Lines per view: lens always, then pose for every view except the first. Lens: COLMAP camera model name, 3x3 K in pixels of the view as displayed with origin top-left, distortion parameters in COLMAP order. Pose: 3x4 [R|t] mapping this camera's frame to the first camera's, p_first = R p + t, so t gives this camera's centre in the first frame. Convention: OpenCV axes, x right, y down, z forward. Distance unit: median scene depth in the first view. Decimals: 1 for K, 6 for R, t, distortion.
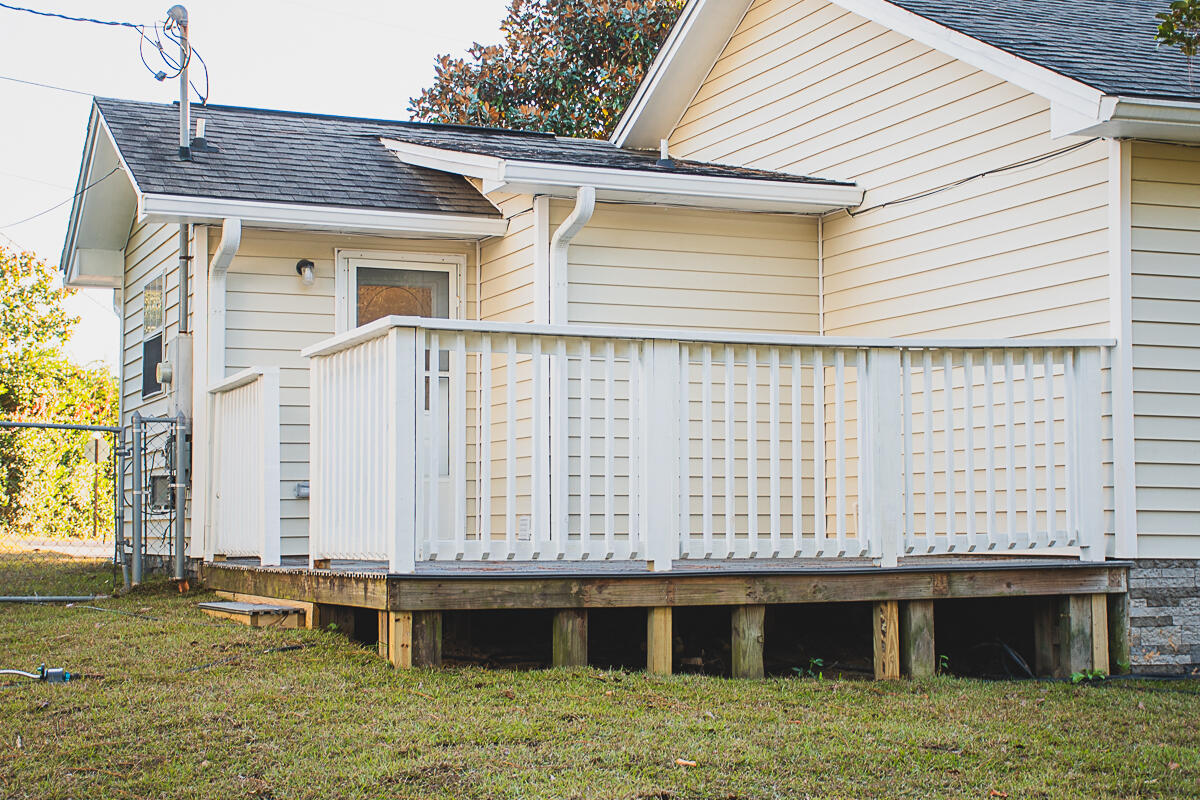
lens RADIAL K [[1745.3, 0, 650.4], [0, 1745.3, 408.7], [0, 0, 1]] dist [0.162614, 0.130442]
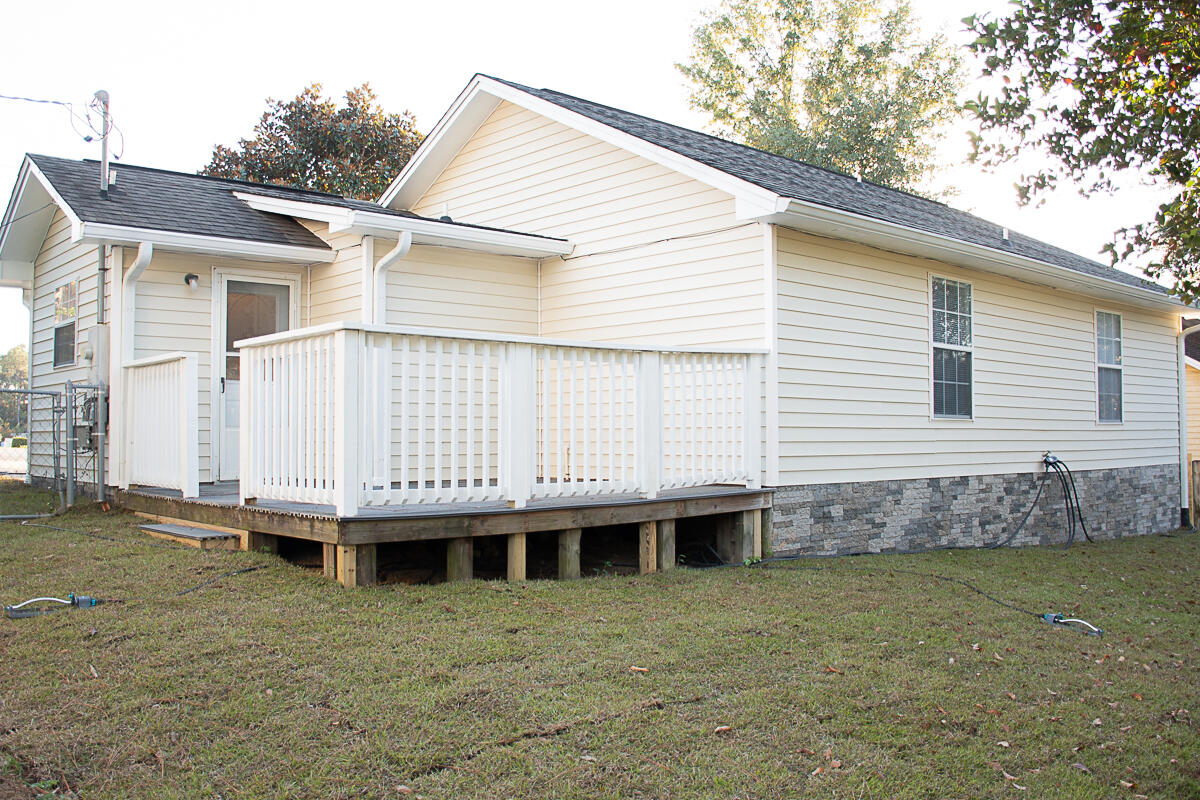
lens RADIAL K [[998.5, 0, 600.0], [0, 998.5, 400.0], [0, 0, 1]] dist [-0.134700, 0.130945]
pose [[0.952539, 0.011661, 0.304194, -0.154152], [-0.020834, 0.999420, 0.026928, -0.014586], [-0.303704, -0.031987, 0.952229, 0.192252]]
